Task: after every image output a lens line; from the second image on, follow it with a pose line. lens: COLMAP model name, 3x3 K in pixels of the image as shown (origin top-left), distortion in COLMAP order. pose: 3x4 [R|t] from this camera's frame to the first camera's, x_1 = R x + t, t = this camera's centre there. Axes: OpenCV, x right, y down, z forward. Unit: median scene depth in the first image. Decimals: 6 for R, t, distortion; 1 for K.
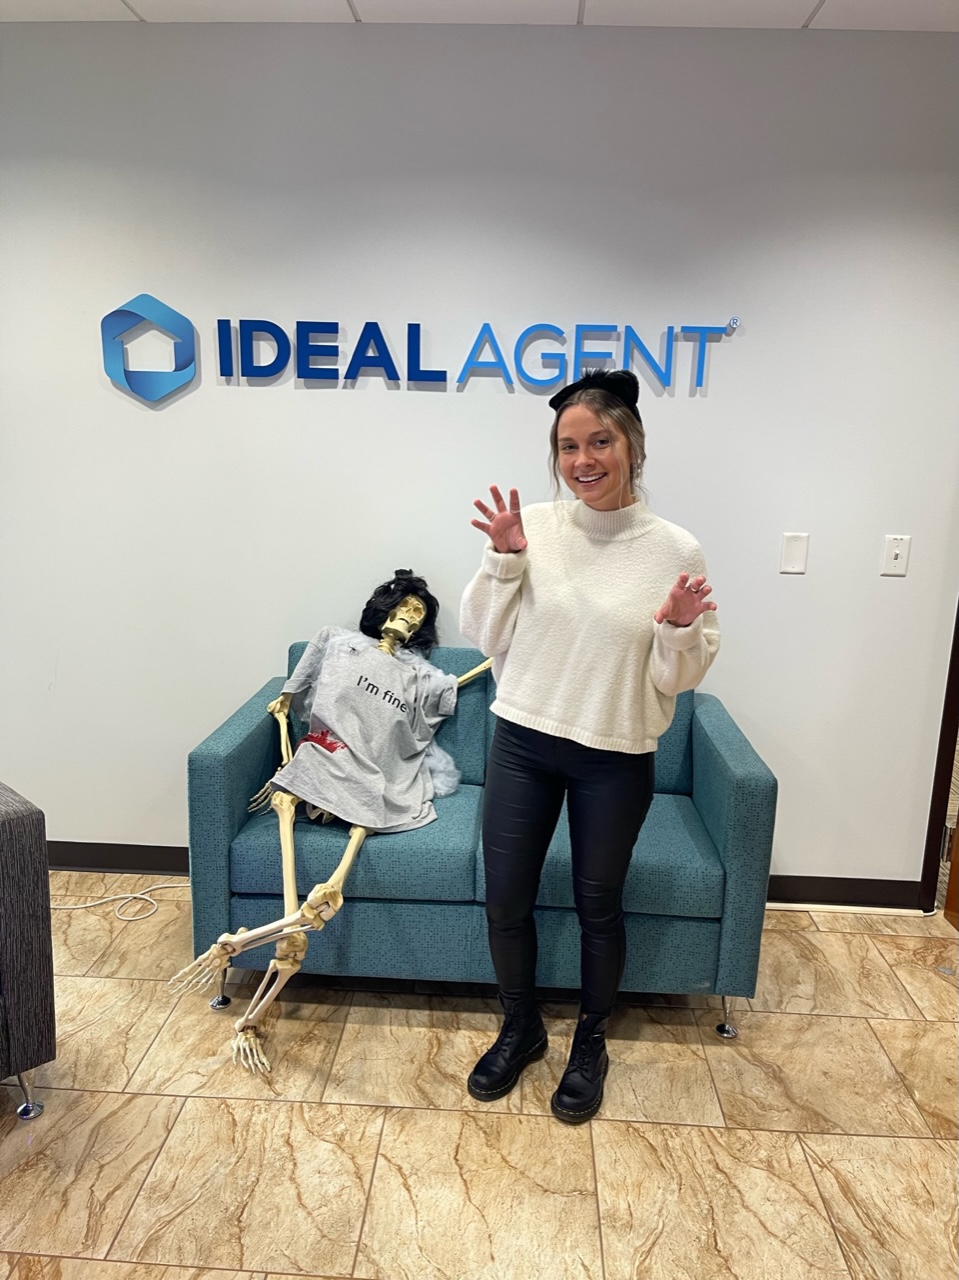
lens RADIAL K [[959.2, 0, 477.7], [0, 959.2, 646.2], [0, 0, 1]] dist [0.078791, -0.109023]
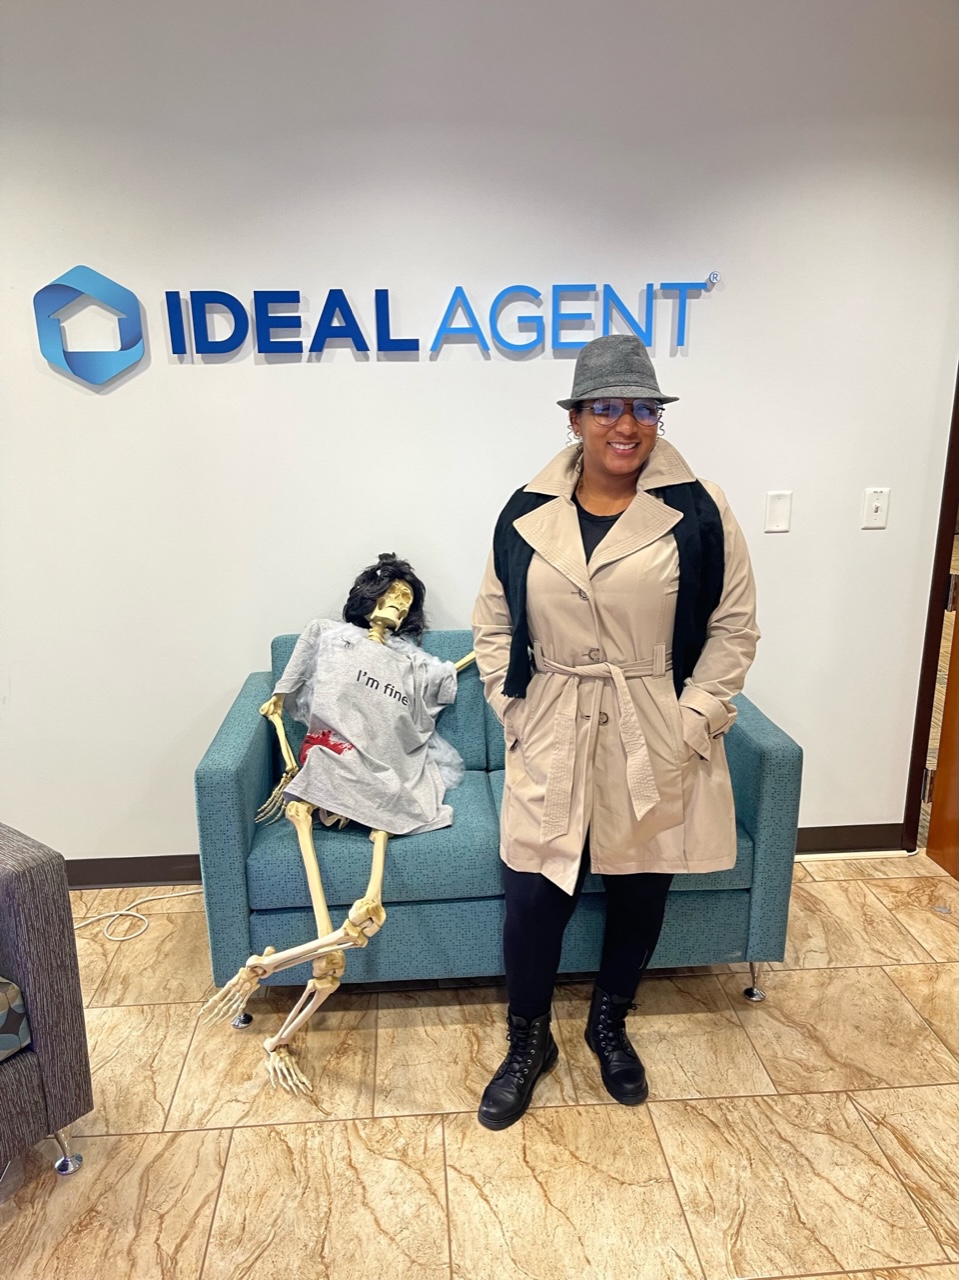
lens RADIAL K [[959.2, 0, 470.0], [0, 959.2, 652.5], [0, 0, 1]] dist [0.078791, -0.109023]
pose [[0.992308, -0.071674, 0.100930, -0.116498], [0.065310, 0.995745, 0.065013, -0.044908], [-0.105161, -0.057922, 0.992767, 0.046478]]
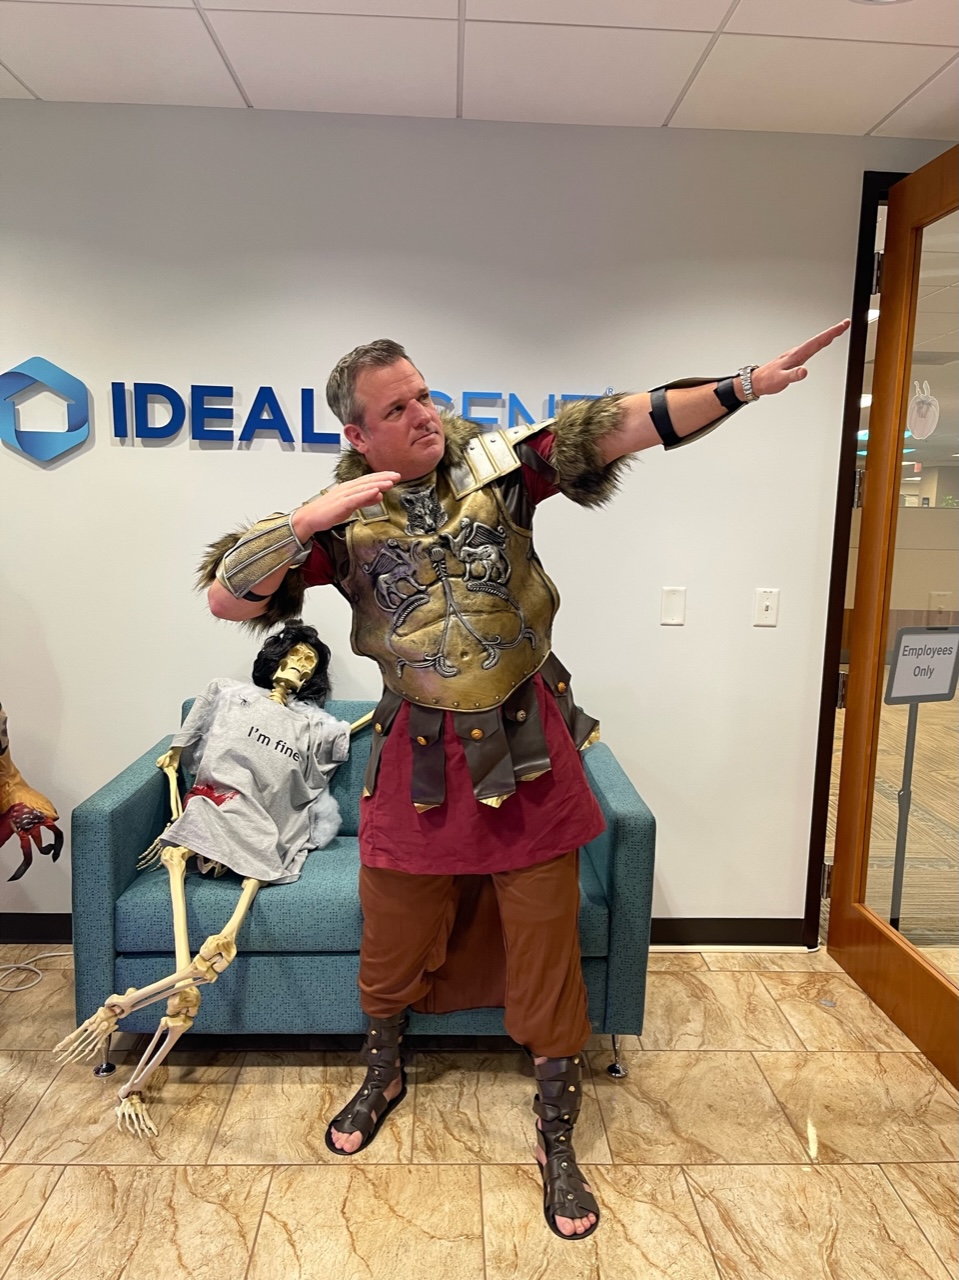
lens RADIAL K [[959.2, 0, 487.5], [0, 959.2, 643.4], [0, 0, 1]] dist [0.078791, -0.109023]
pose [[0.995925, -0.012226, 0.089358, 0.035390], [0.018592, 0.997320, -0.070754, 0.018673], [-0.088253, 0.072127, 0.993483, -0.032820]]
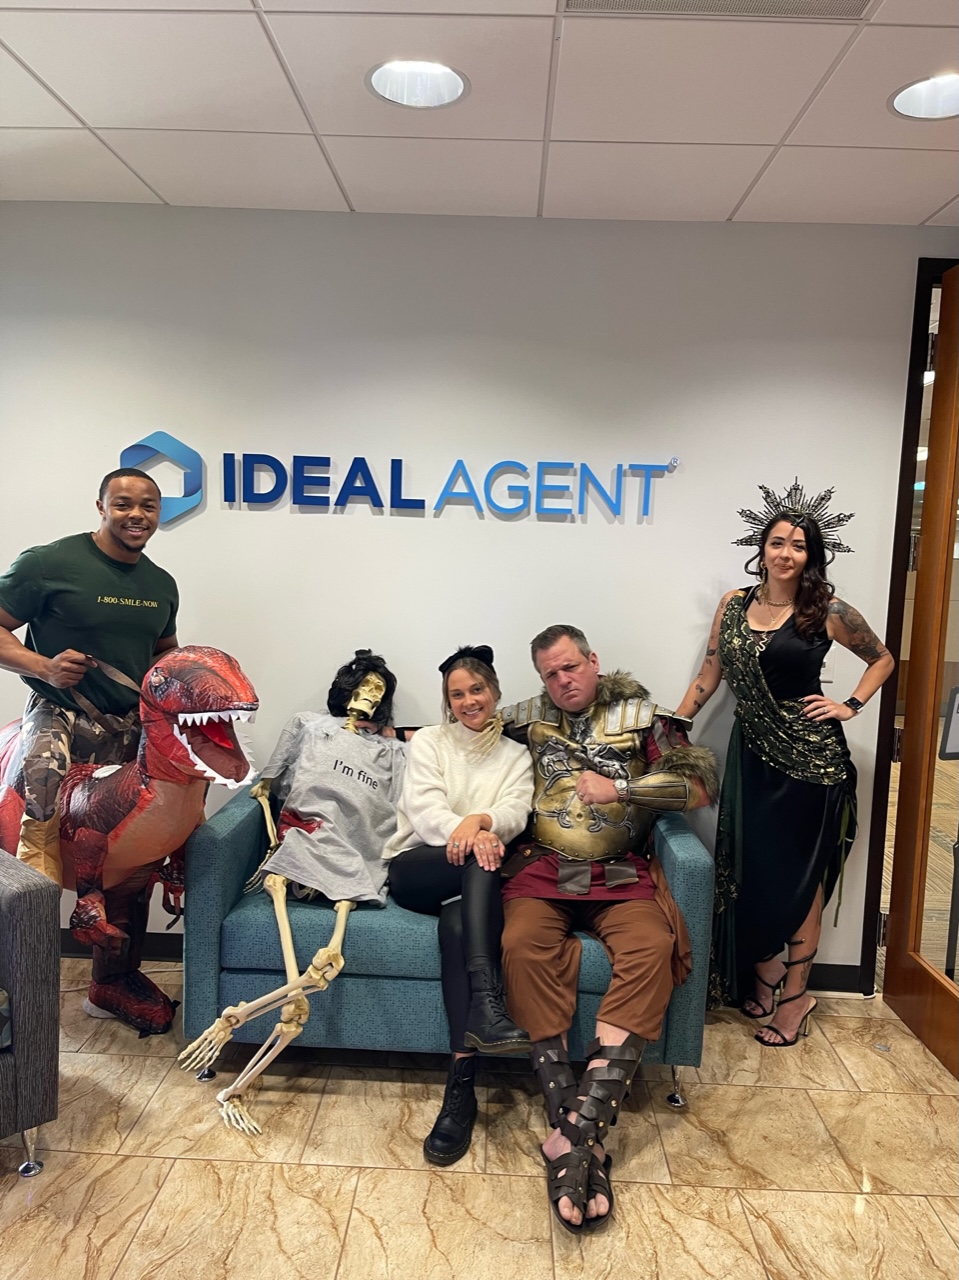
lens RADIAL K [[959.2, 0, 477.4], [0, 959.2, 648.8], [0, 0, 1]] dist [0.078791, -0.109023]
pose [[0.999768, 0.006820, 0.020439, 0.009042], [-0.004557, 0.994056, -0.108772, 0.015025], [-0.021059, 0.108653, 0.993857, -0.127375]]
